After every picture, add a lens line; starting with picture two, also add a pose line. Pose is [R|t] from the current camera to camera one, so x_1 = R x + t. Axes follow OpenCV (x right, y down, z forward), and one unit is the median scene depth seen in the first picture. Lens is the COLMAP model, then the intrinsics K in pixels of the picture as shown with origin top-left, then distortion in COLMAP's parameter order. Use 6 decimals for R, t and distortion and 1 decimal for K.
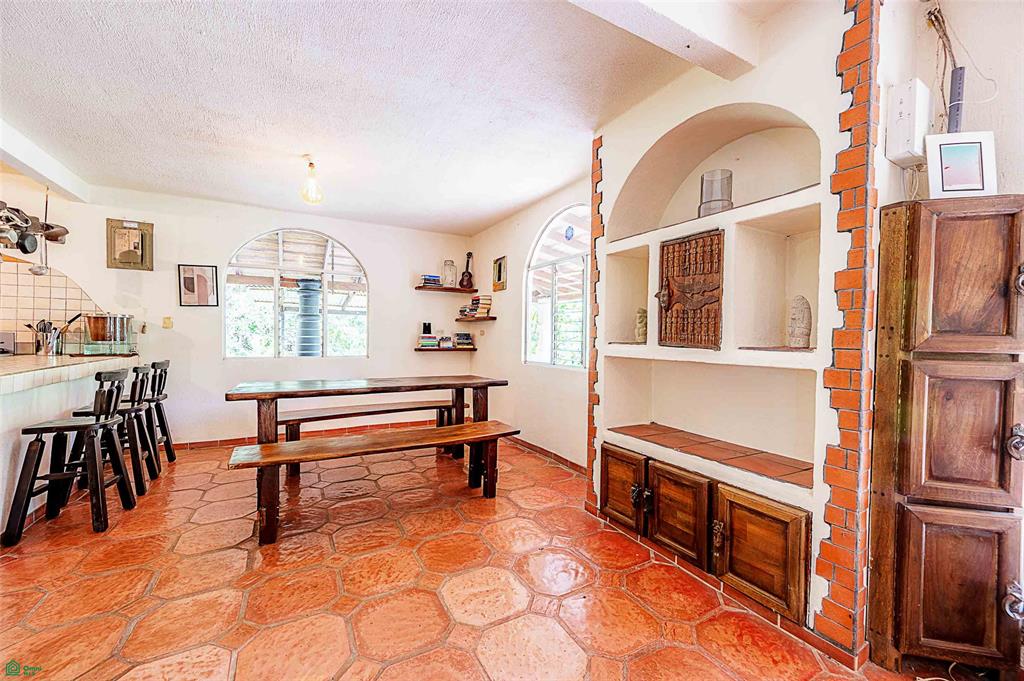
lens RADIAL K [[406.6, 0, 511.1], [0, 406.6, 341.6], [0, 0, 1]] dist [-0.001033, 0.000482]
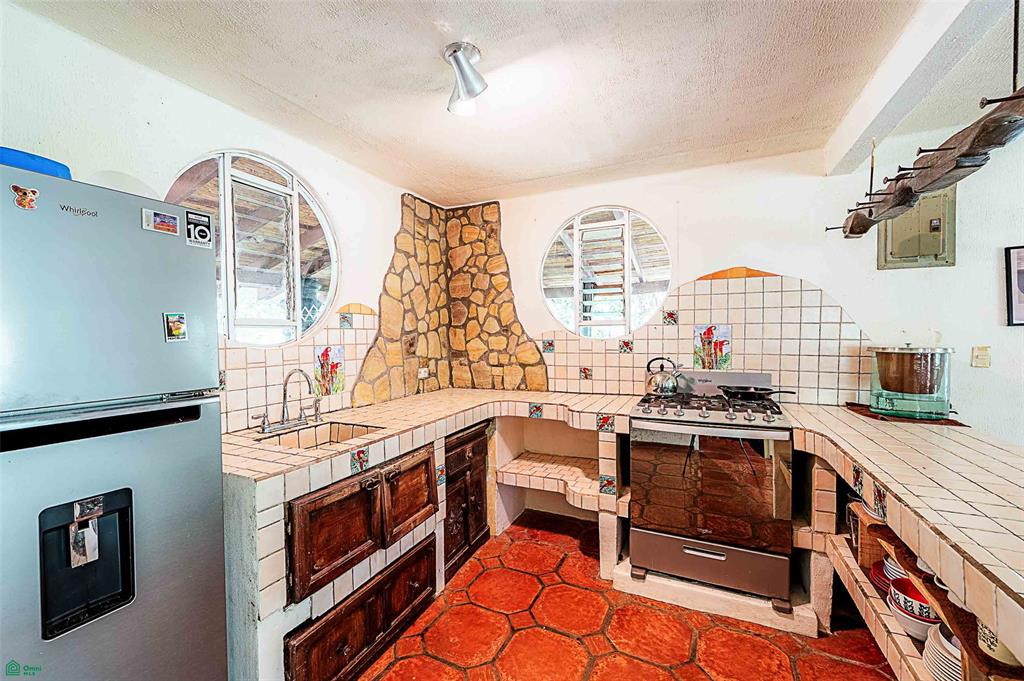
lens RADIAL K [[406.6, 0, 512.1], [0, 406.6, 340.3], [0, 0, 1]] dist [-0.001033, 0.000482]
pose [[0.589943, -0.001973, -0.807442, -0.860655], [0.004838, 0.999988, 0.001091, -0.081016], [0.807430, -0.004550, 0.589945, 0.180753]]
